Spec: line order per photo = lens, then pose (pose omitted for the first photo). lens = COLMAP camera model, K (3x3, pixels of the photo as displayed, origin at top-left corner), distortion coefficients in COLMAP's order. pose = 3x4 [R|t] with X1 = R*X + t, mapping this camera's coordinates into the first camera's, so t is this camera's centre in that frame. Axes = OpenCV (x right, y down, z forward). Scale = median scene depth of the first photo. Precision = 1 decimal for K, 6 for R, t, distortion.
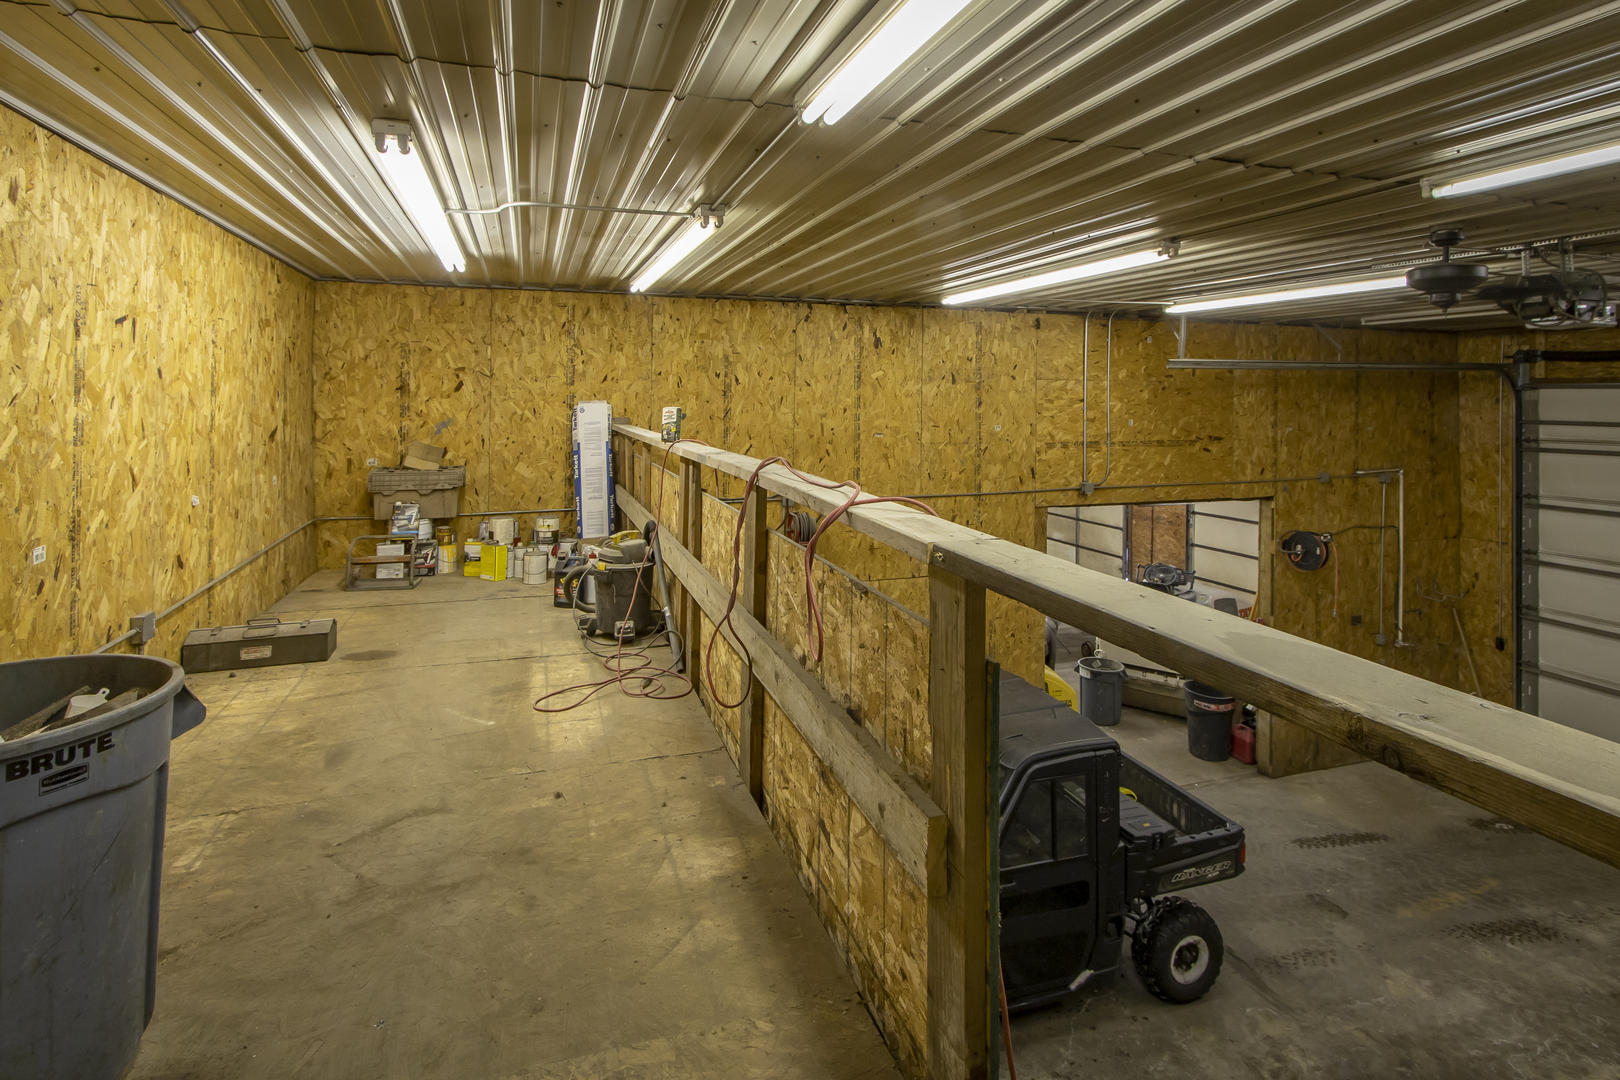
lens RADIAL K [[791.3, 0, 807.3], [0, 791.3, 403.7], [0, 0, 1]] dist [-0.002382, 0.000436]
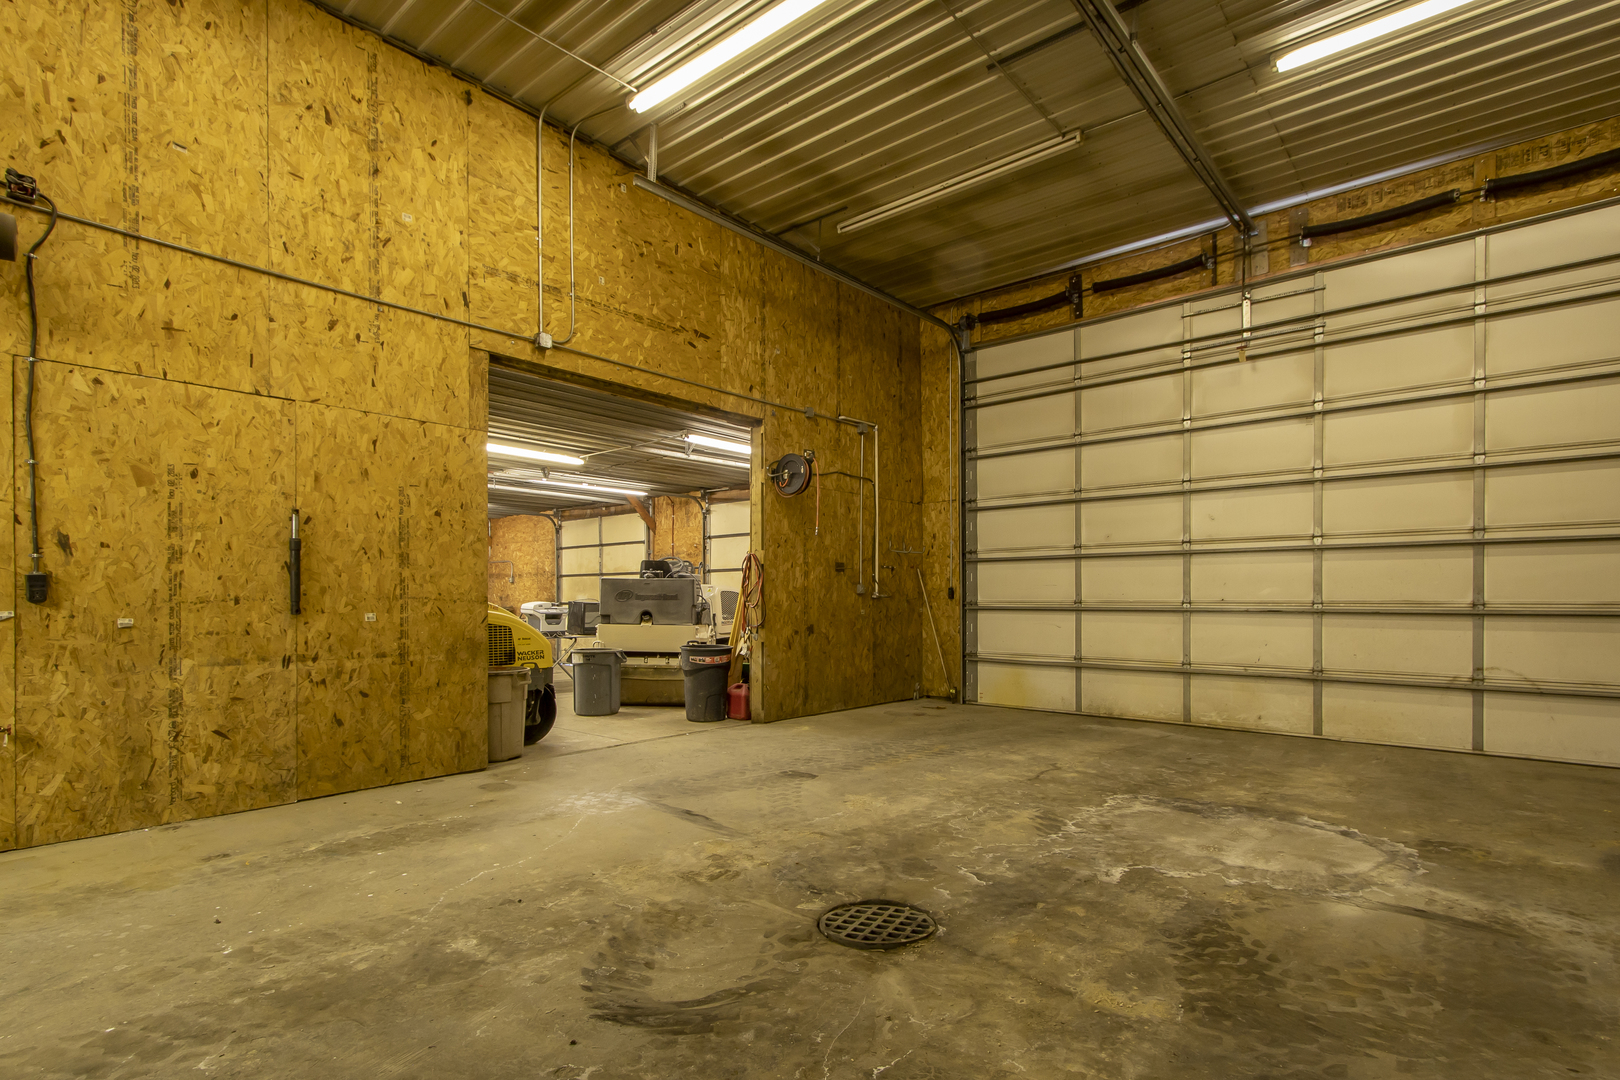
lens RADIAL K [[790.9, 0, 809.2], [0, 790.9, 594.9], [0, 0, 1]] dist [0.036687, -0.013415]
pose [[0.862502, -0.004809, 0.506031, 0.157010], [0.006529, 0.999977, -0.001625, 0.321066], [-0.506012, 0.004705, 0.862514, 0.157894]]
